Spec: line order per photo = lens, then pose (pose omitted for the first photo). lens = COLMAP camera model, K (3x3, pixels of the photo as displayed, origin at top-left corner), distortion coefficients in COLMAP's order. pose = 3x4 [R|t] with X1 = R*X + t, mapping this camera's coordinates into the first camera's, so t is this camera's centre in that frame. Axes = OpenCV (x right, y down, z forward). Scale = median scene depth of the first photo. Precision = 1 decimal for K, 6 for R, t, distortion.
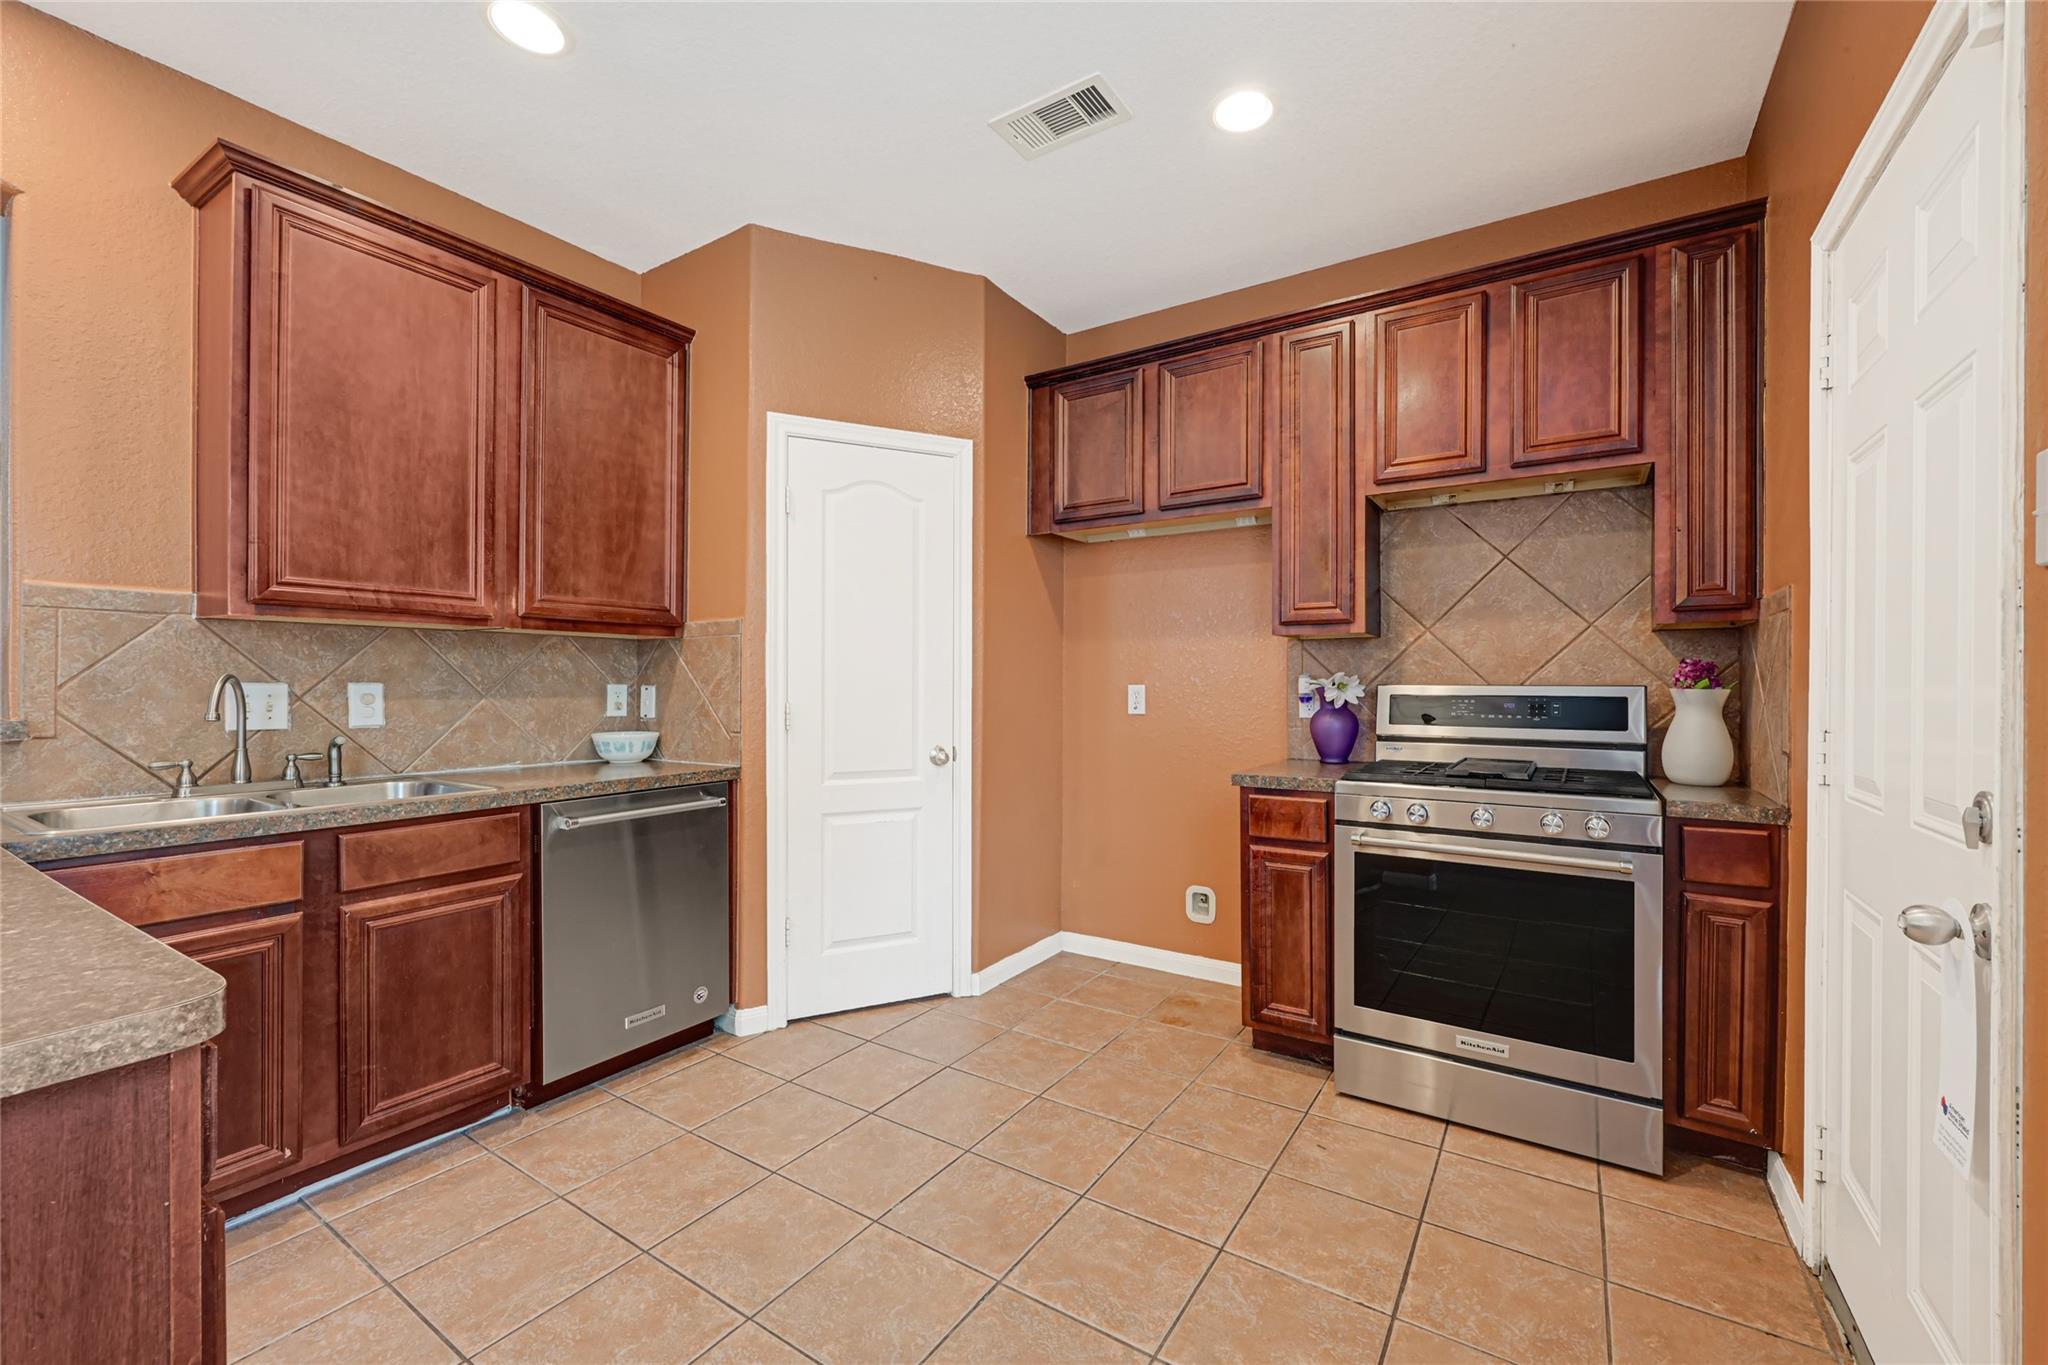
lens RADIAL K [[832.8, 0, 1030.3], [0, 832.8, 682.4], [0, 0, 1]] dist [0.007068, 0.000290]
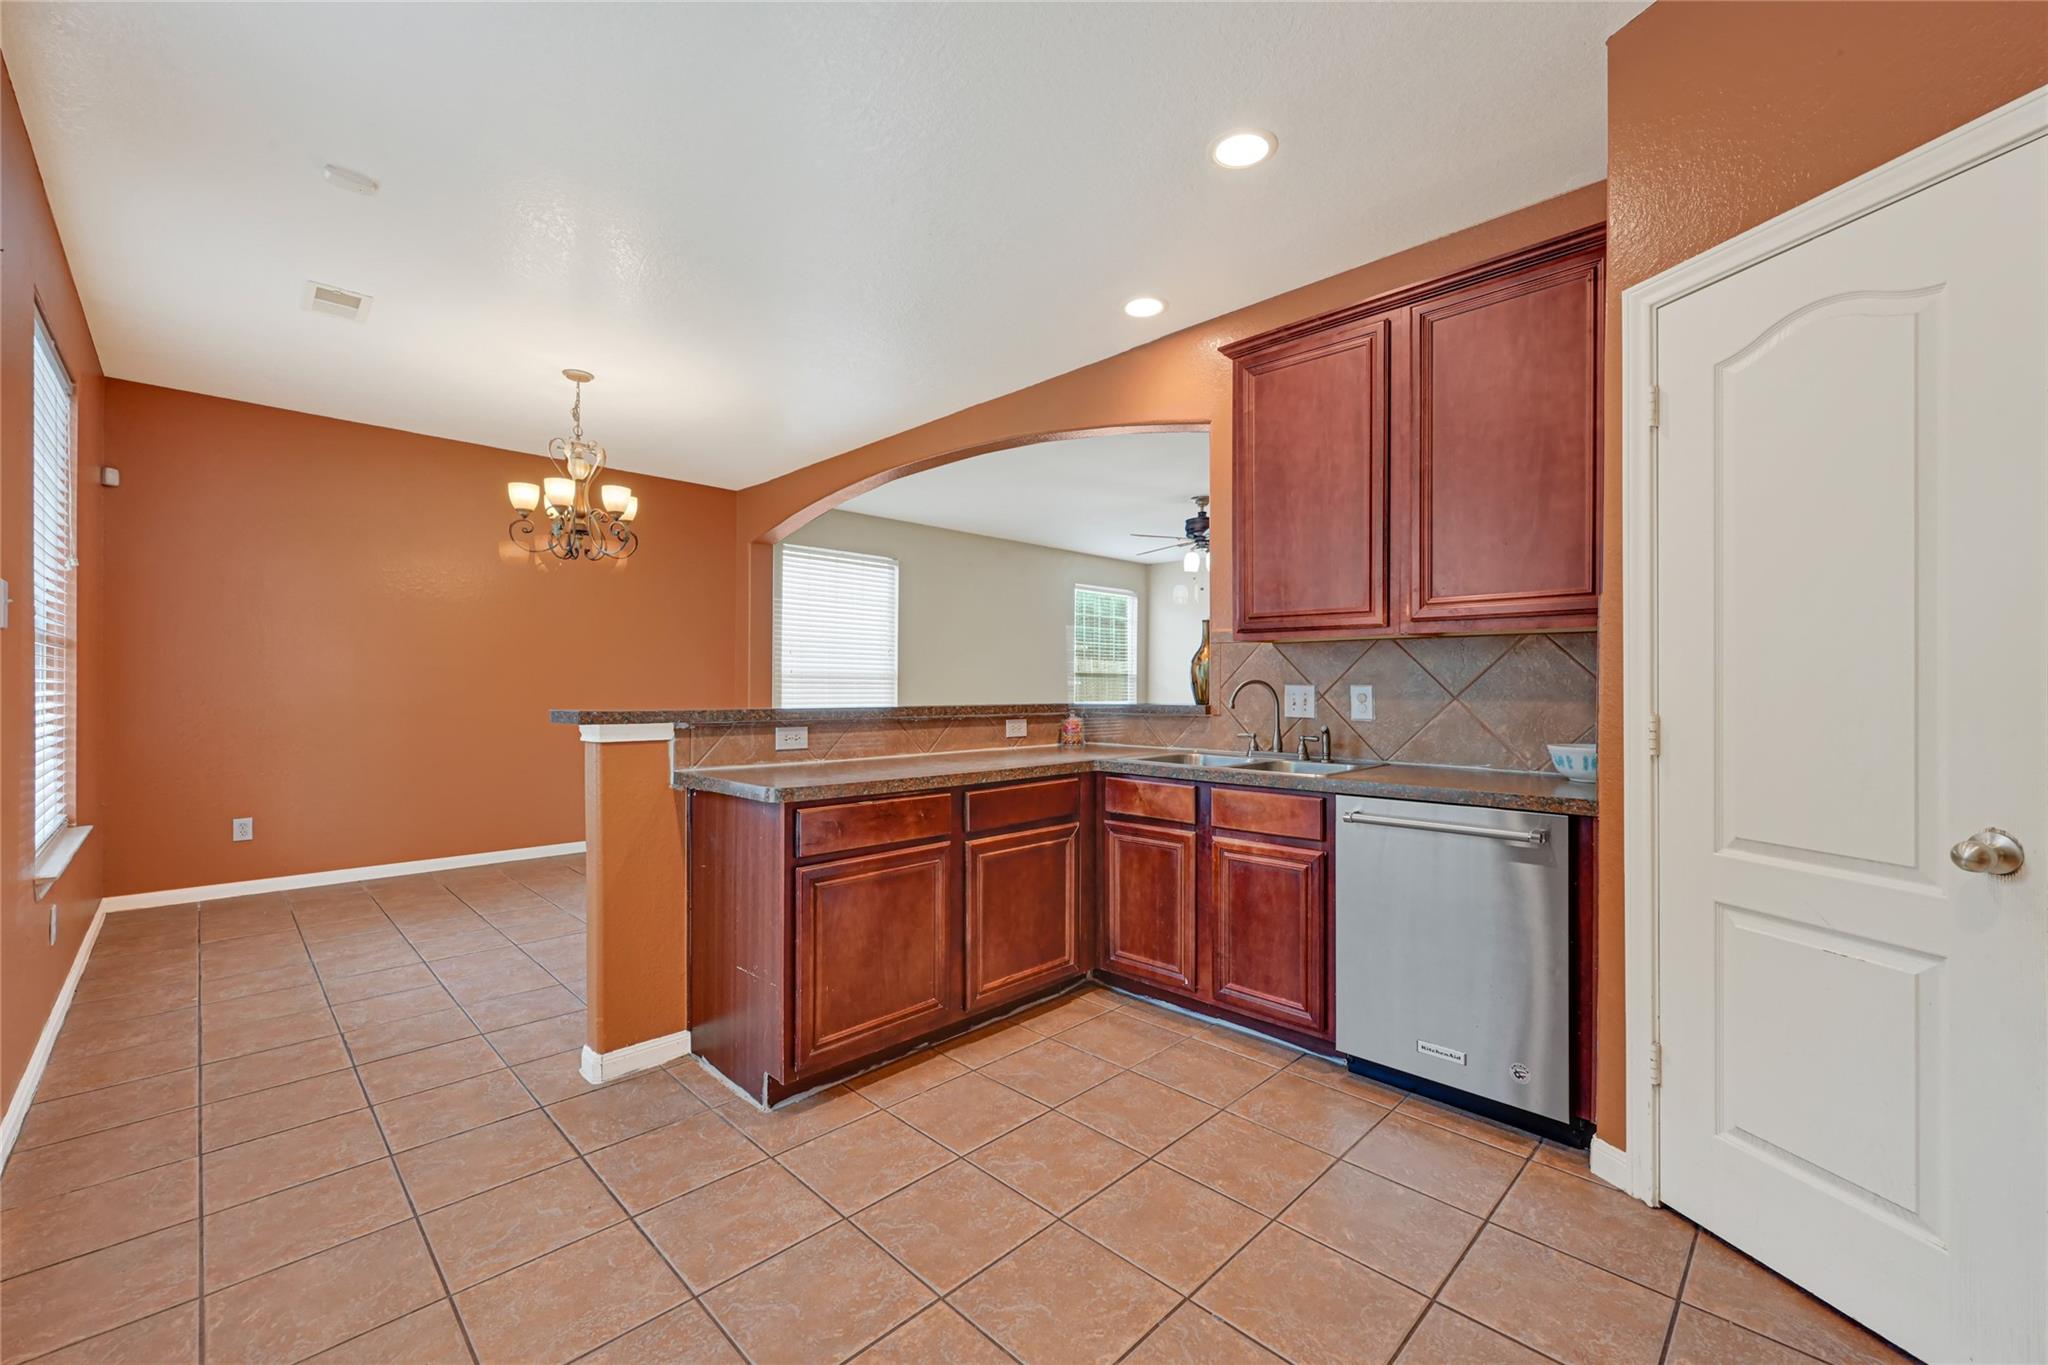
lens RADIAL K [[832.8, 0, 1030.3], [0, 832.8, 682.4], [0, 0, 1]] dist [0.007068, 0.000290]
pose [[-0.198946, -0.004870, -0.979998, 0.573332], [-0.001899, 0.999988, -0.004584, 0.003612], [0.980009, 0.000949, -0.198953, 0.819982]]
